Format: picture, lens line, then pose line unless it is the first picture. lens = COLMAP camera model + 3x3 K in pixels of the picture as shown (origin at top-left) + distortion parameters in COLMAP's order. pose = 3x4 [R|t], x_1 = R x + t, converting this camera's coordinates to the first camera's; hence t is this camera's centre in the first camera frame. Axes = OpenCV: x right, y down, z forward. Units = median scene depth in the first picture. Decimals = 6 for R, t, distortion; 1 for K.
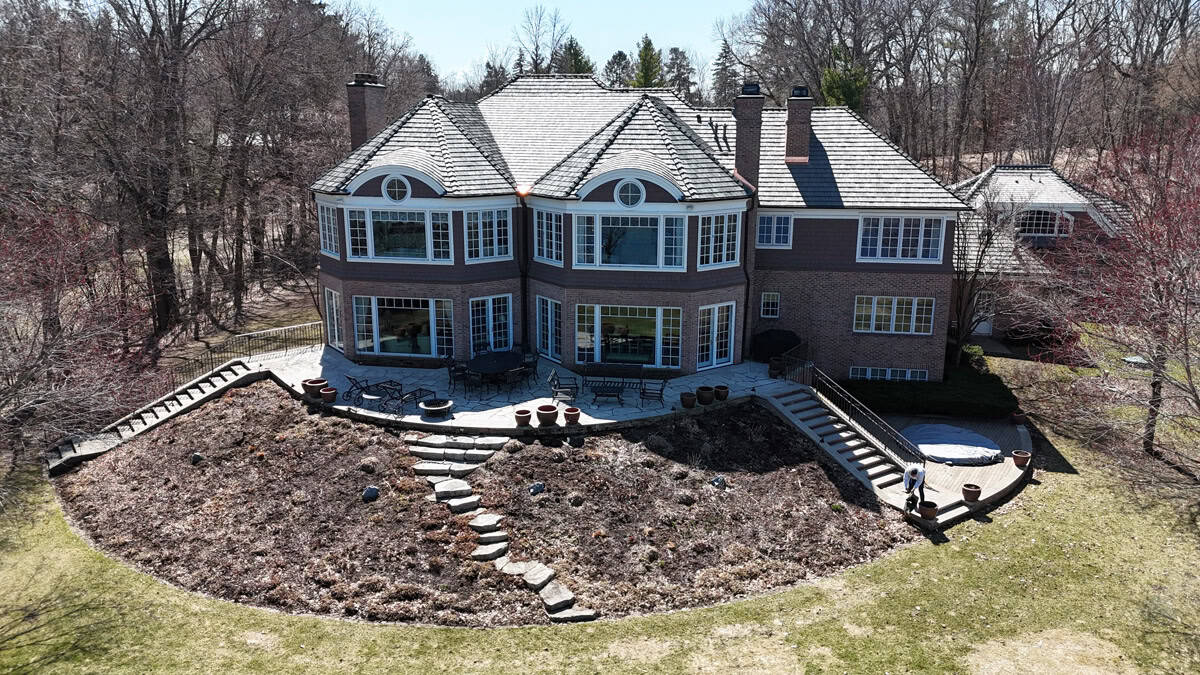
lens RADIAL K [[884.6, 0, 598.7], [0, 884.6, 342.5], [0, 0, 1]] dist [0.074472, -0.069815]
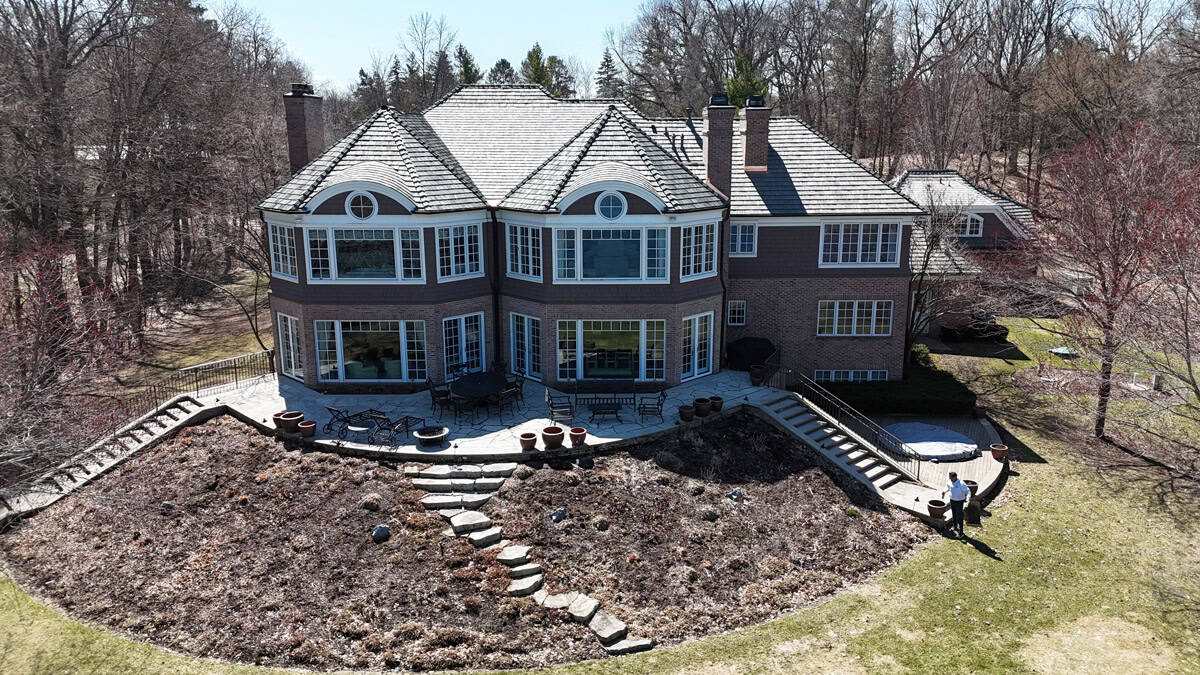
lens RADIAL K [[884.6, 0, 600.6], [0, 884.6, 342.8], [0, 0, 1]] dist [0.074472, -0.069815]
pose [[0.988512, -0.043211, 0.144835, -0.126848], [0.044341, 0.999006, -0.004585, -0.012647], [-0.144493, 0.010954, 0.989445, 0.031639]]
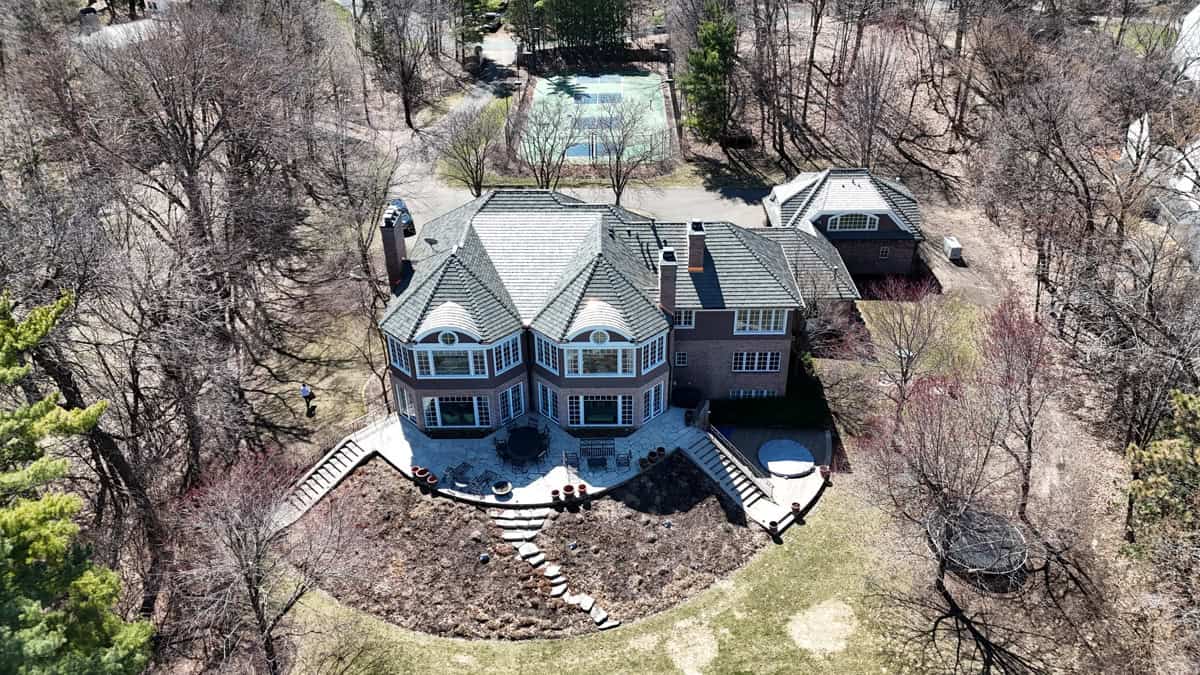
lens RADIAL K [[884.6, 0, 600.4], [0, 884.6, 339.2], [0, 0, 1]] dist [0.074472, -0.069815]
pose [[0.987468, -0.096441, 0.124922, -0.167660], [0.054503, 0.951256, 0.303549, -0.664307], [-0.148107, -0.292936, 0.944591, -0.533510]]
